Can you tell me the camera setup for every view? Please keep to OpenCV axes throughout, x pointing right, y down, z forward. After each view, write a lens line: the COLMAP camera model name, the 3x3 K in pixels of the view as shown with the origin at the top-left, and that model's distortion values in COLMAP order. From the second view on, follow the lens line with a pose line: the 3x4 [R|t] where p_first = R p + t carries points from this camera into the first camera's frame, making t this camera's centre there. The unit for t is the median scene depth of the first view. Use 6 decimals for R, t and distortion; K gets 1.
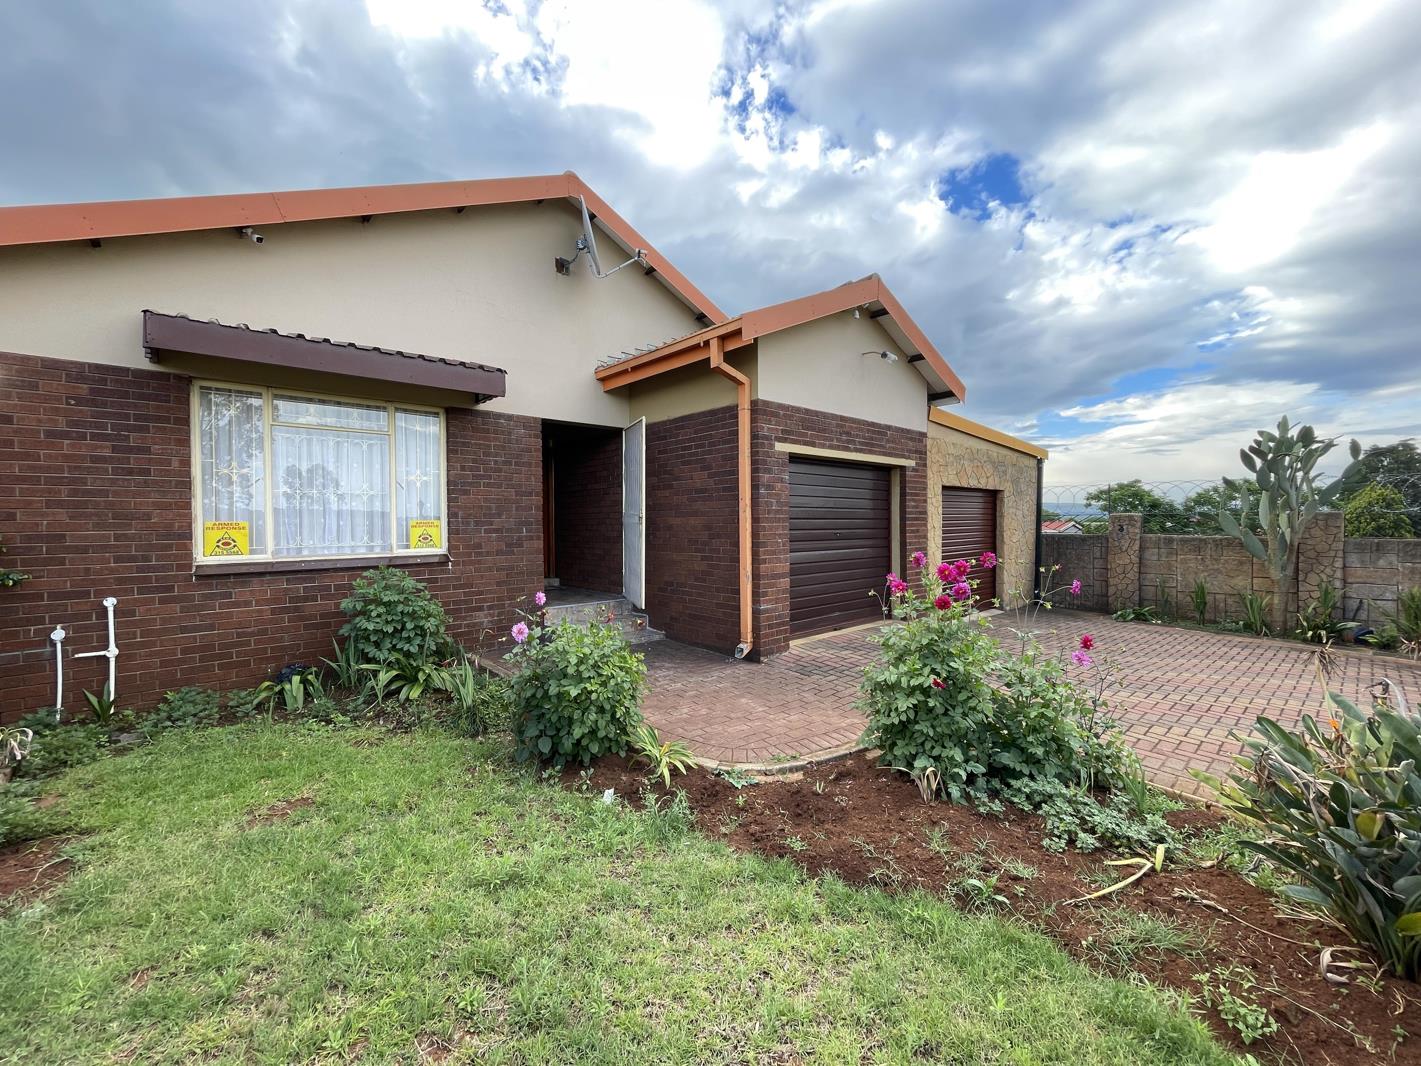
lens RADIAL K [[577.2, 0, 709.2], [0, 577.2, 534.3], [0, 0, 1]] dist [0.000391, -0.000267]
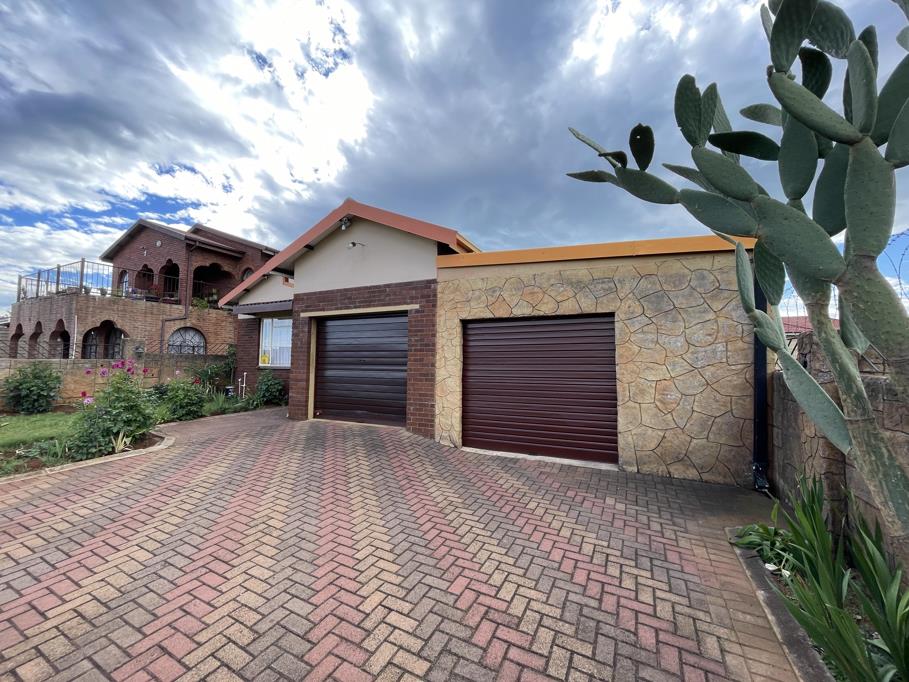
lens RADIAL K [[369.2, 0, 454.4], [0, 369.2, 336.5], [0, 0, 1]] dist [0.000391, -0.000267]
pose [[0.348388, -0.071433, -0.934625, 1.293837], [-0.045566, 0.994623, -0.093004, 0.015654], [0.936242, 0.074989, 0.343259, 0.917644]]
